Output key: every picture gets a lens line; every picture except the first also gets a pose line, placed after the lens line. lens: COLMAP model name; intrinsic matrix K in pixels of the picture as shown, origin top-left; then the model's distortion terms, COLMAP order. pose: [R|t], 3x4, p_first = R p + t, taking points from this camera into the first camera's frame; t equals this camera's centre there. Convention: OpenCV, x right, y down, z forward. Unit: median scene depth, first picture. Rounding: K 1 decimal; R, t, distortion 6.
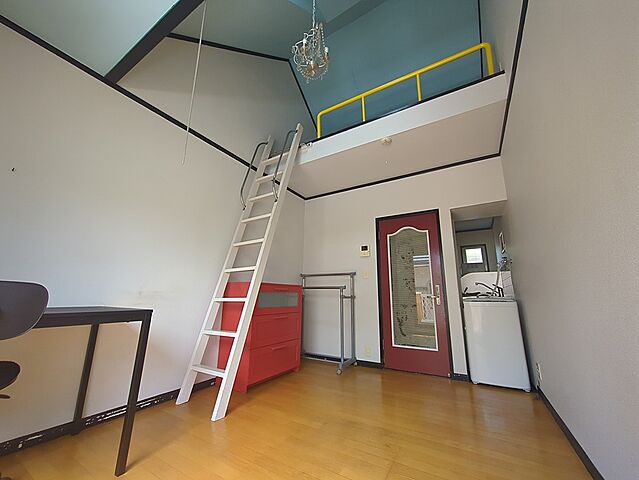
lens RADIAL K [[251.4, 0, 320.6], [0, 251.4, 239.2], [0, 0, 1]] dist [-0.006634, 0.001004]
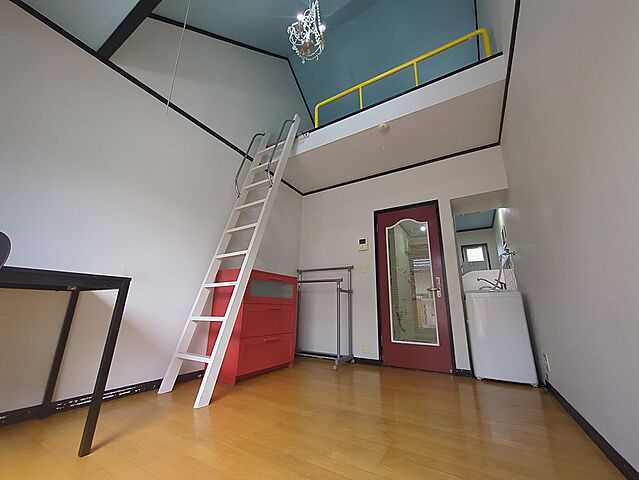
lens RADIAL K [[251.4, 0, 321.4], [0, 251.4, 241.4], [0, 0, 1]] dist [-0.006634, 0.001004]
pose [[0.999979, 0.006397, 0.000585, 0.020425], [-0.006365, 0.999009, -0.044051, 0.107294], [-0.000866, 0.044046, 0.999029, 0.037198]]
